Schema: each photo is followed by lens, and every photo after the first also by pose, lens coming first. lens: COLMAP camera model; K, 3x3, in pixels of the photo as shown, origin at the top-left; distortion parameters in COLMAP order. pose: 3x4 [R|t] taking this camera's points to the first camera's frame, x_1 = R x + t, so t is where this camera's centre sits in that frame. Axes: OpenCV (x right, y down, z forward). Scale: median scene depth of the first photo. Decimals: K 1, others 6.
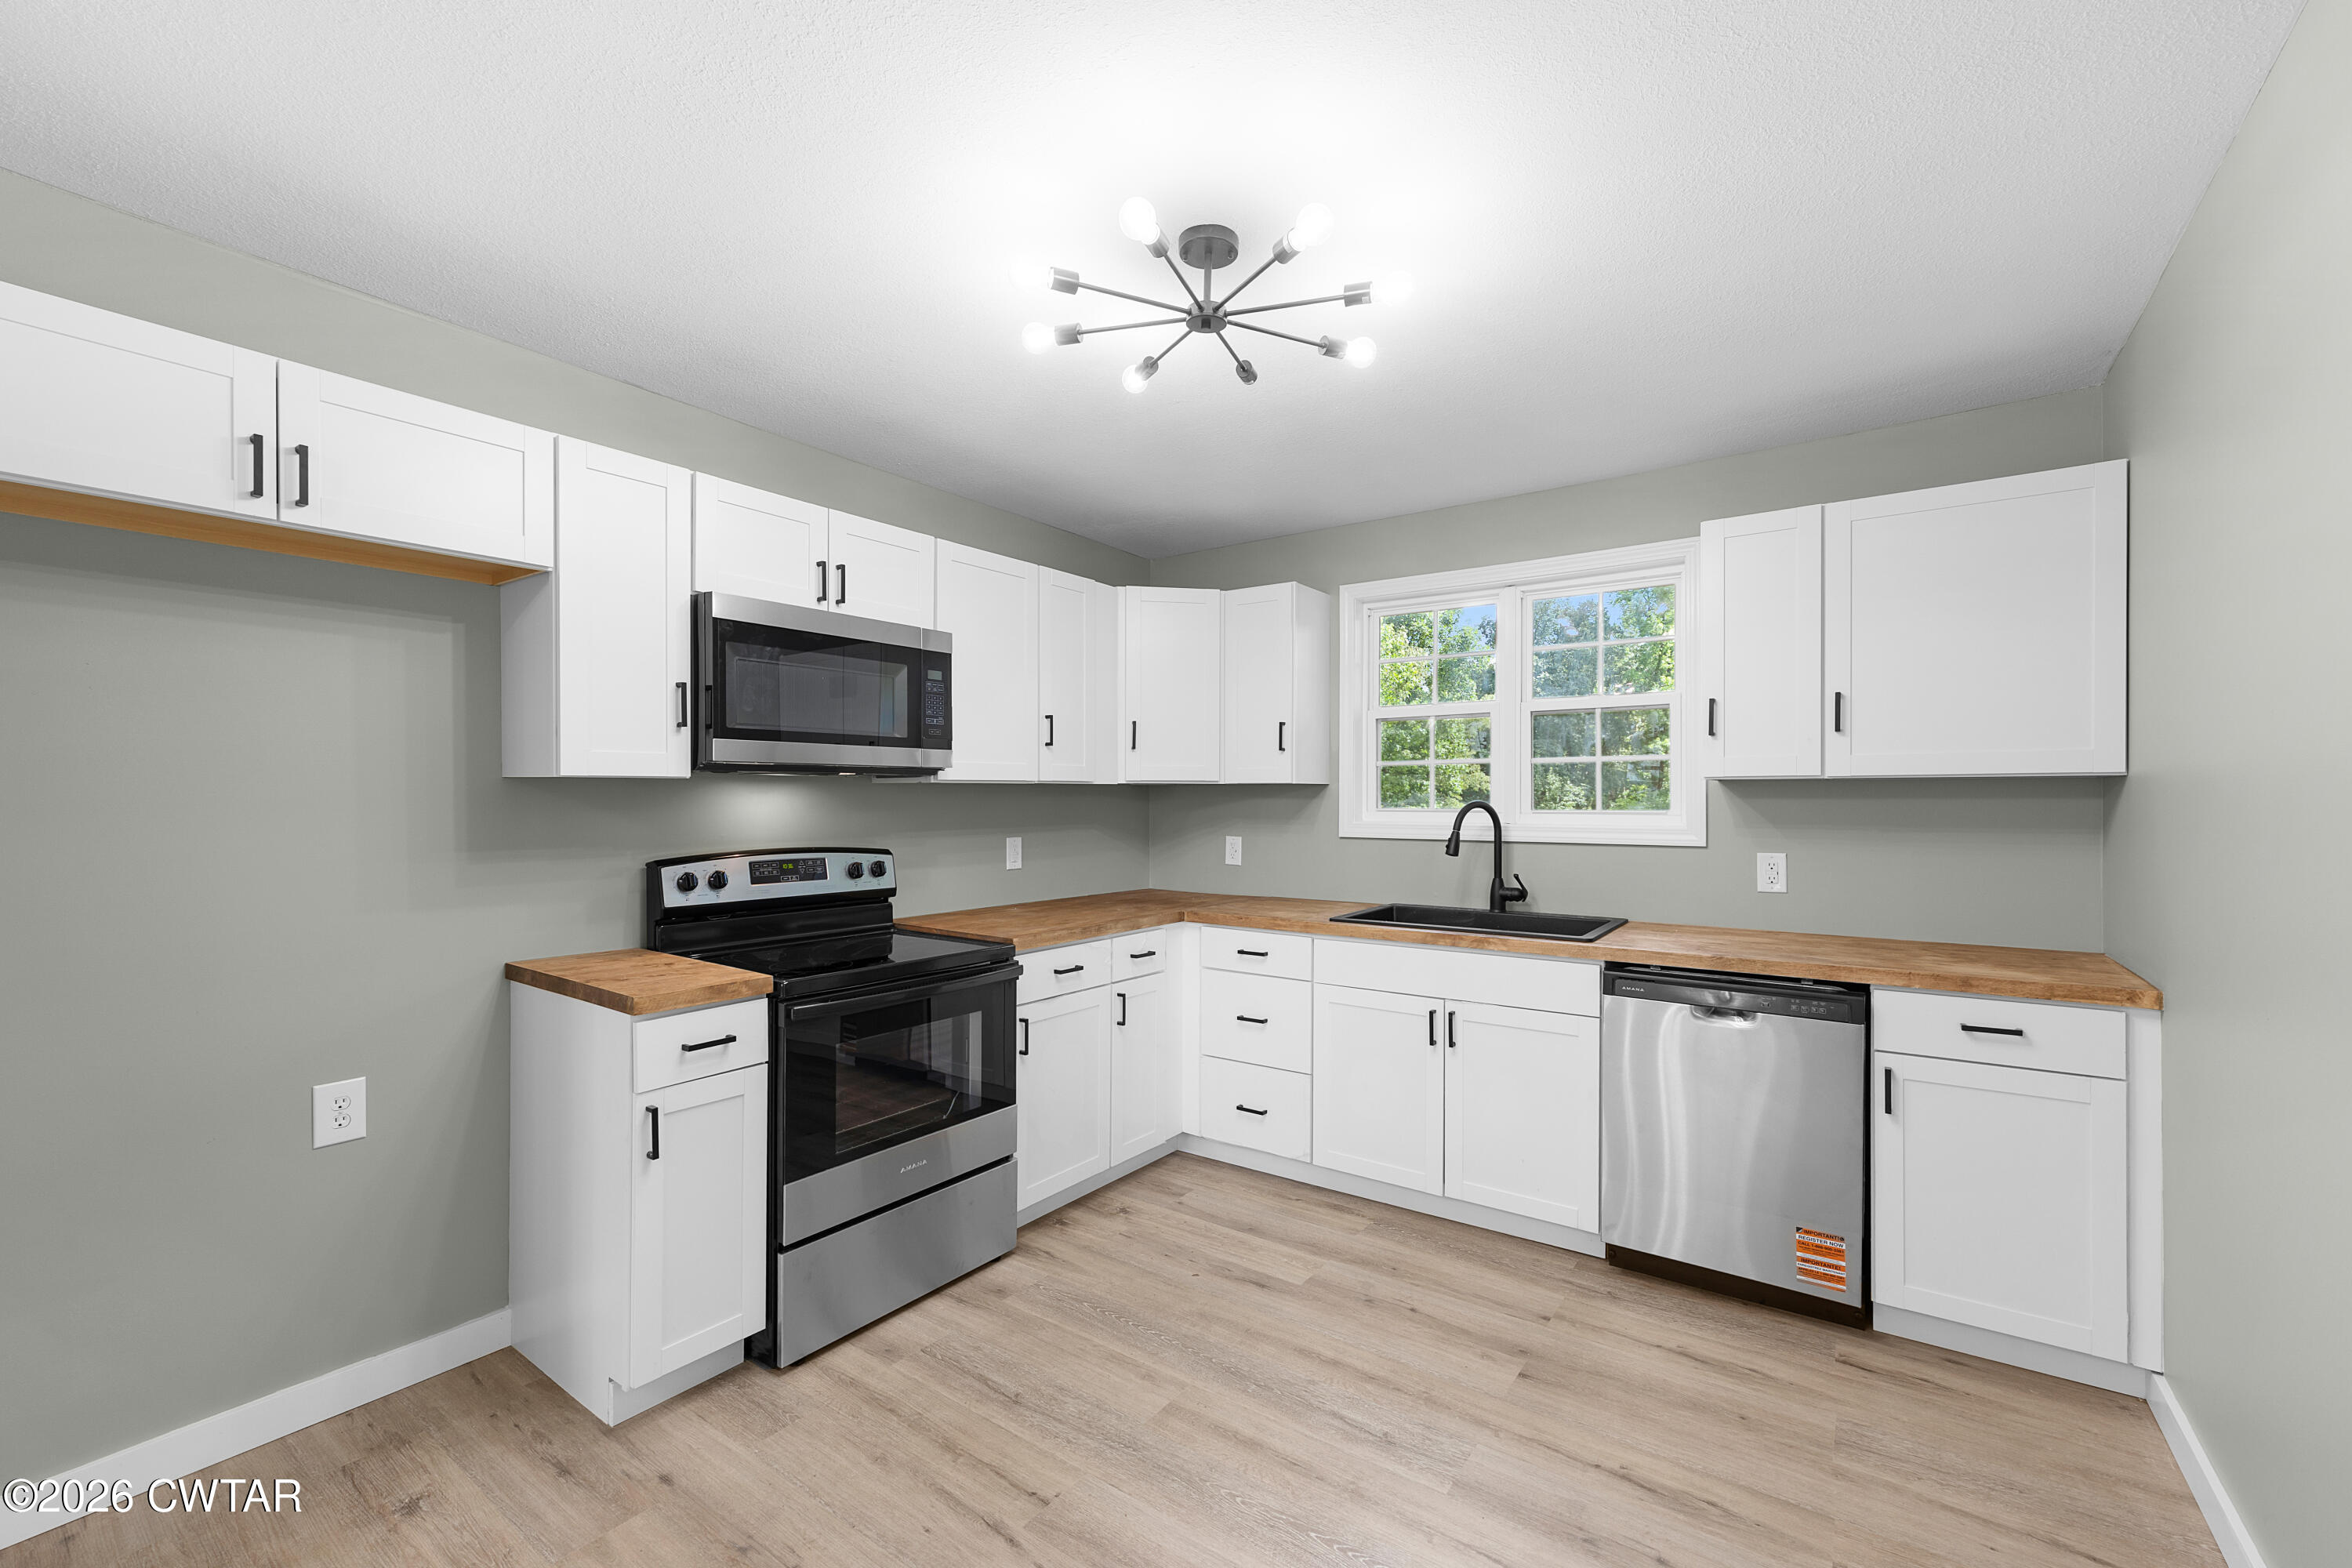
lens RADIAL K [[960.1, 0, 1177.6], [0, 960.1, 786.9], [0, 0, 1]] dist [-0.001730, 0.001822]
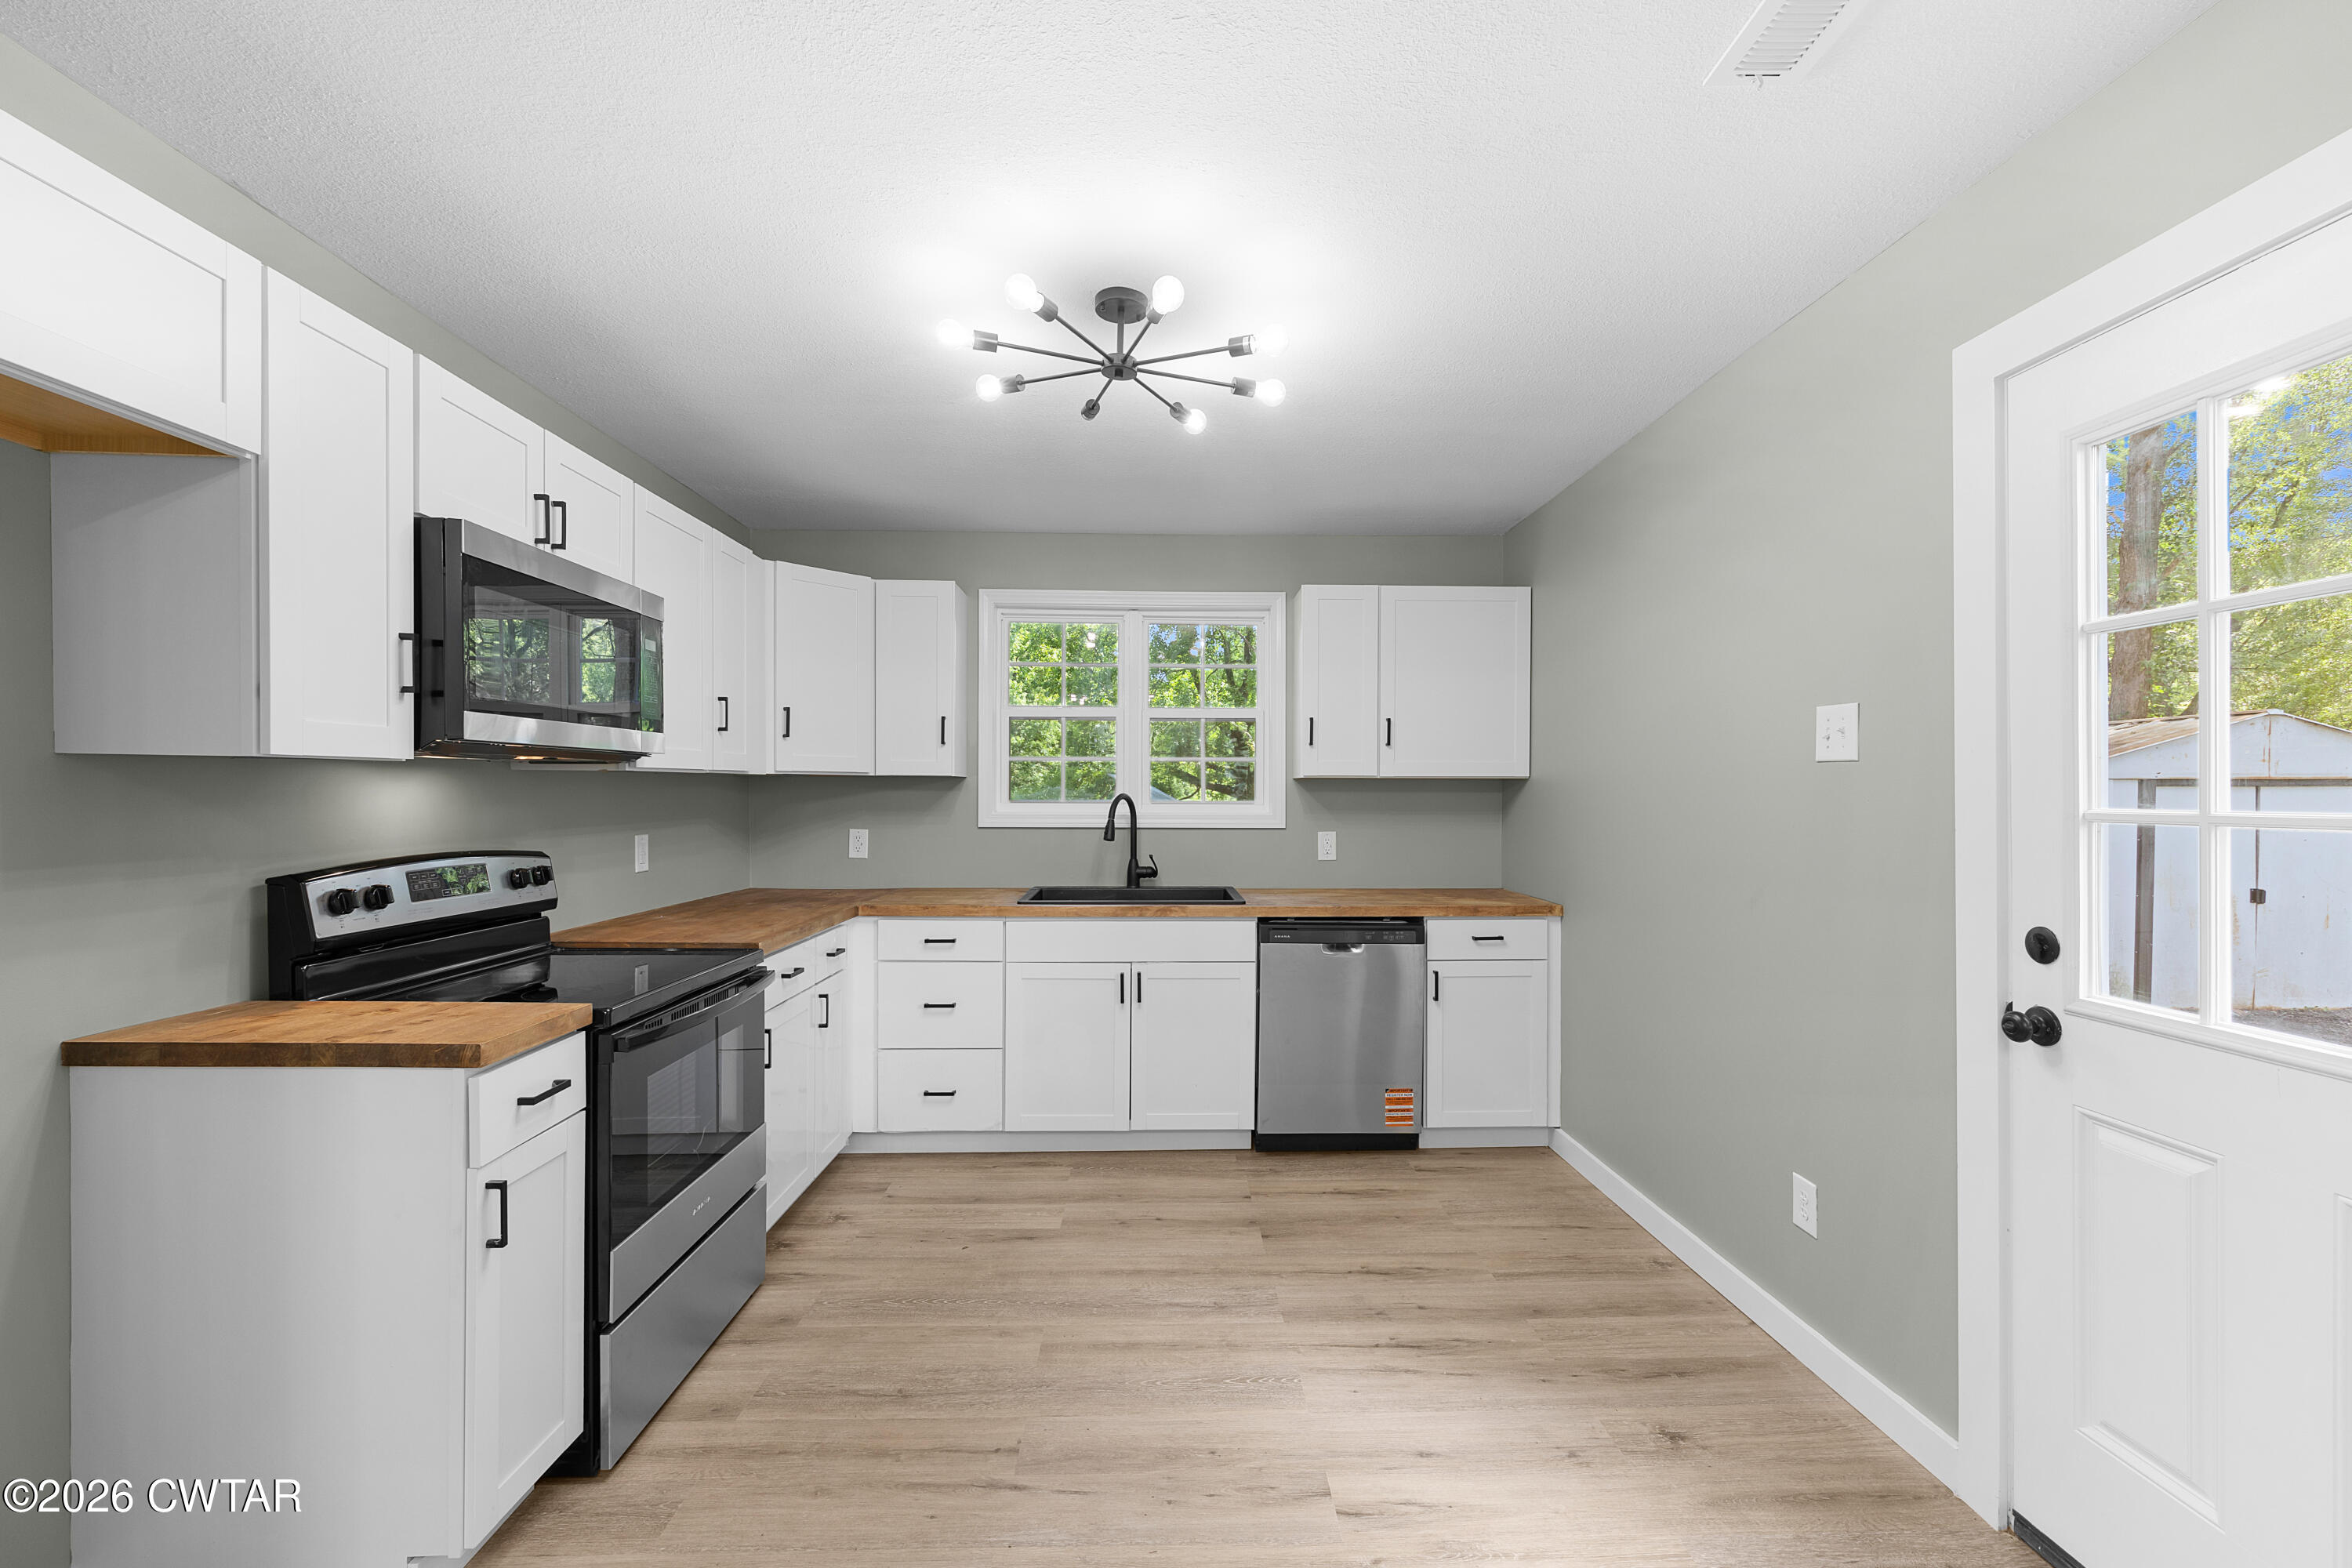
lens RADIAL K [[960.1, 0, 1187.1], [0, 960.1, 791.3], [0, 0, 1]] dist [-0.001730, 0.001822]
pose [[0.798740, 0.003633, 0.601666, -0.454171], [-0.010529, 0.999913, 0.007940, 0.002735], [-0.601585, -0.012677, 0.798708, 0.031992]]
